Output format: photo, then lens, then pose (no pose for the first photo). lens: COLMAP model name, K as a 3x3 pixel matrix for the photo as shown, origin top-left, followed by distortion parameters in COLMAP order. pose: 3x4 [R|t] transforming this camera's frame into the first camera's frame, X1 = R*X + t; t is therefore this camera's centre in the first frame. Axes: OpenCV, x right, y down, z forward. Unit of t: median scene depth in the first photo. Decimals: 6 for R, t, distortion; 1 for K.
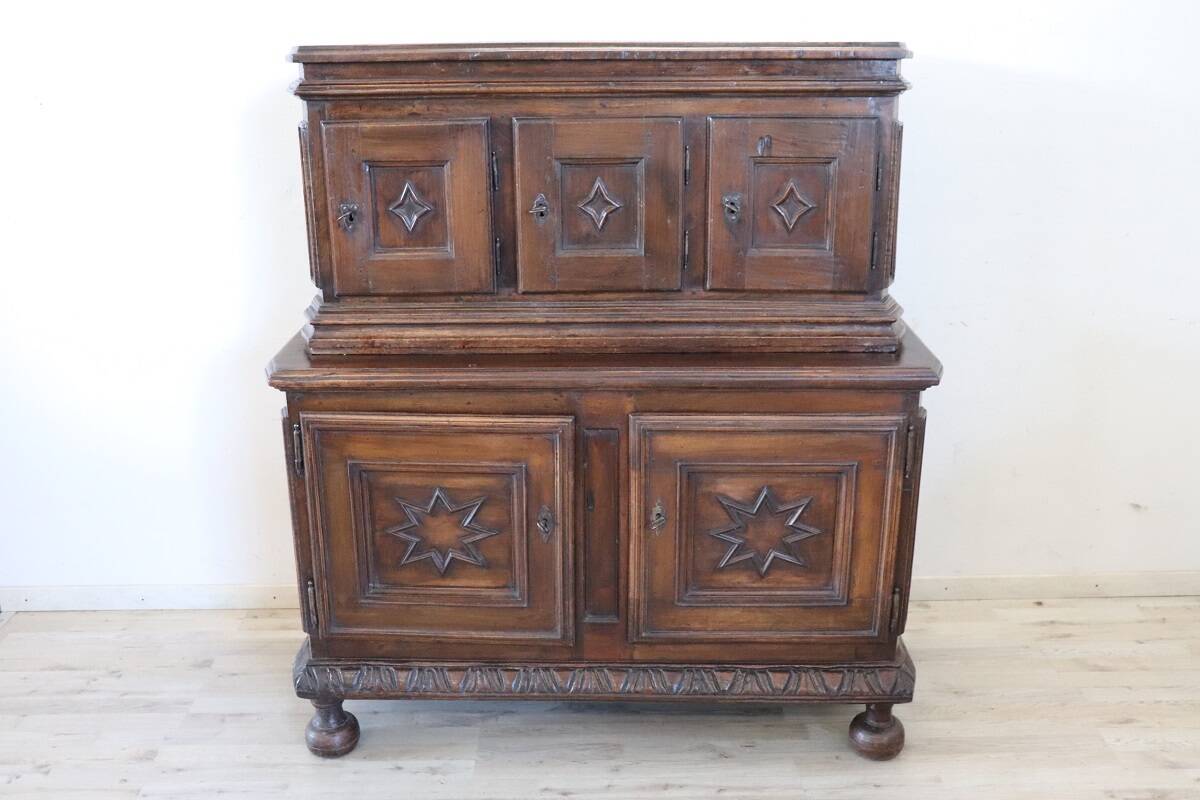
lens RADIAL K [[1164.9, 0, 603.5], [0, 1164.9, 406.7], [0, 0, 1]] dist [-0.143384, 0.215881]
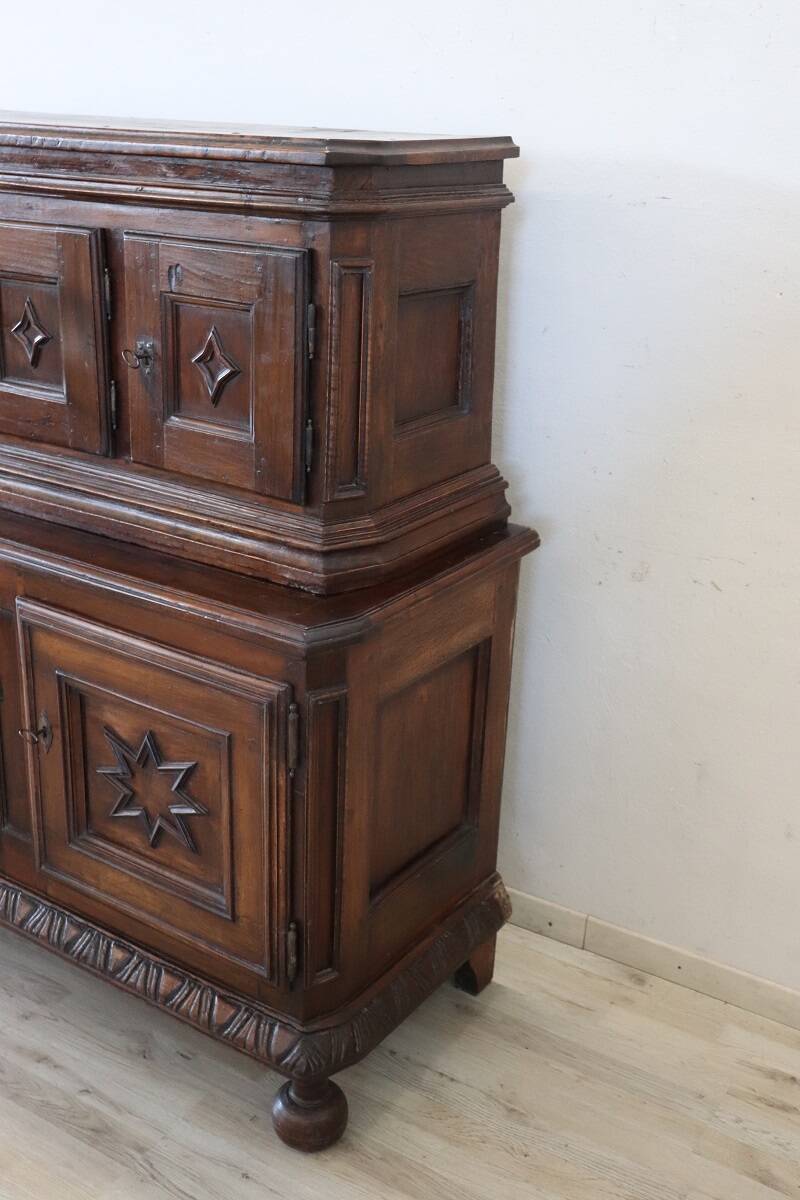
lens RADIAL K [[1334.6, 0, 400.0], [0, 1334.6, 600.0], [0, 0, 1]] dist [-0.068500, 0.173738]
pose [[0.837407, 0.224662, -0.498274, 0.694289], [-0.199772, 0.974353, 0.103577, -0.137923], [0.508765, 0.012805, 0.860810, 0.340684]]
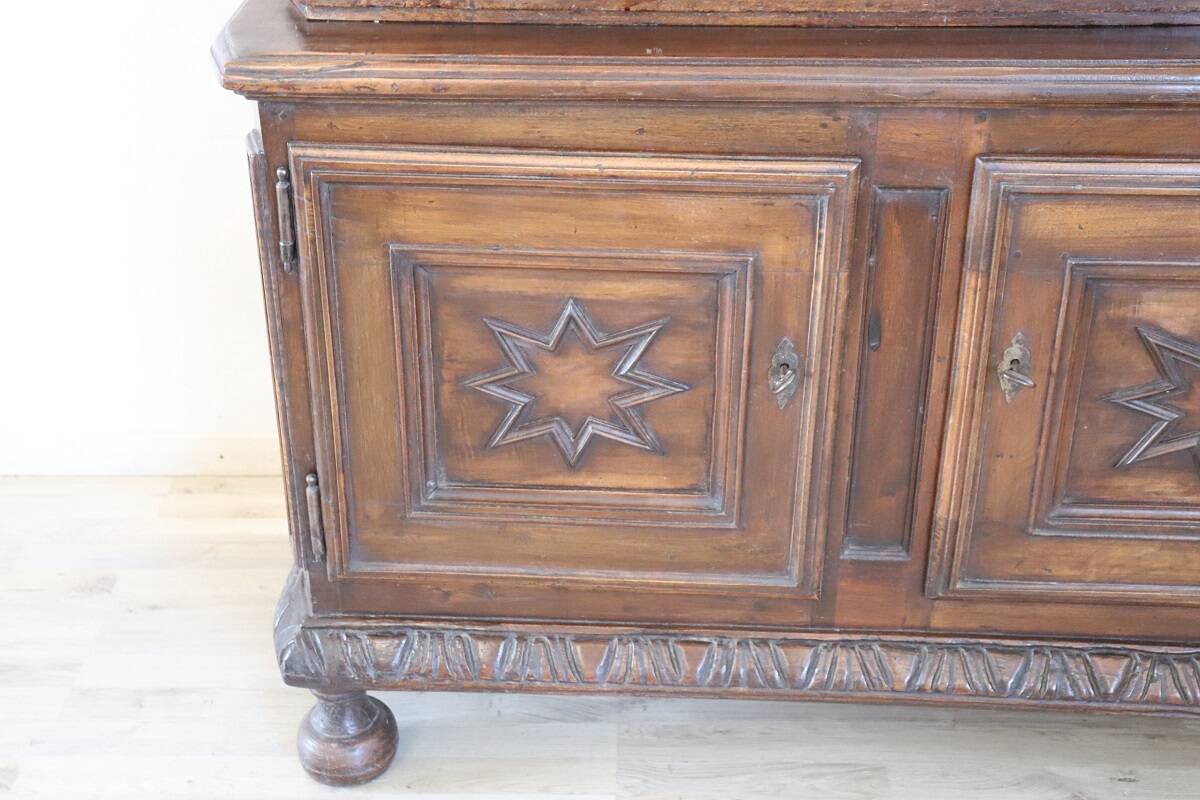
lens RADIAL K [[1633.4, 0, 604.3], [0, 1633.4, 401.3], [0, 0, 1]] dist [-0.003060, 0.347883]
pose [[0.999597, 0.017923, -0.021994, -0.113568], [-0.013423, 0.981704, 0.189941, -0.021085], [0.024996, -0.189569, 0.981549, 0.310825]]
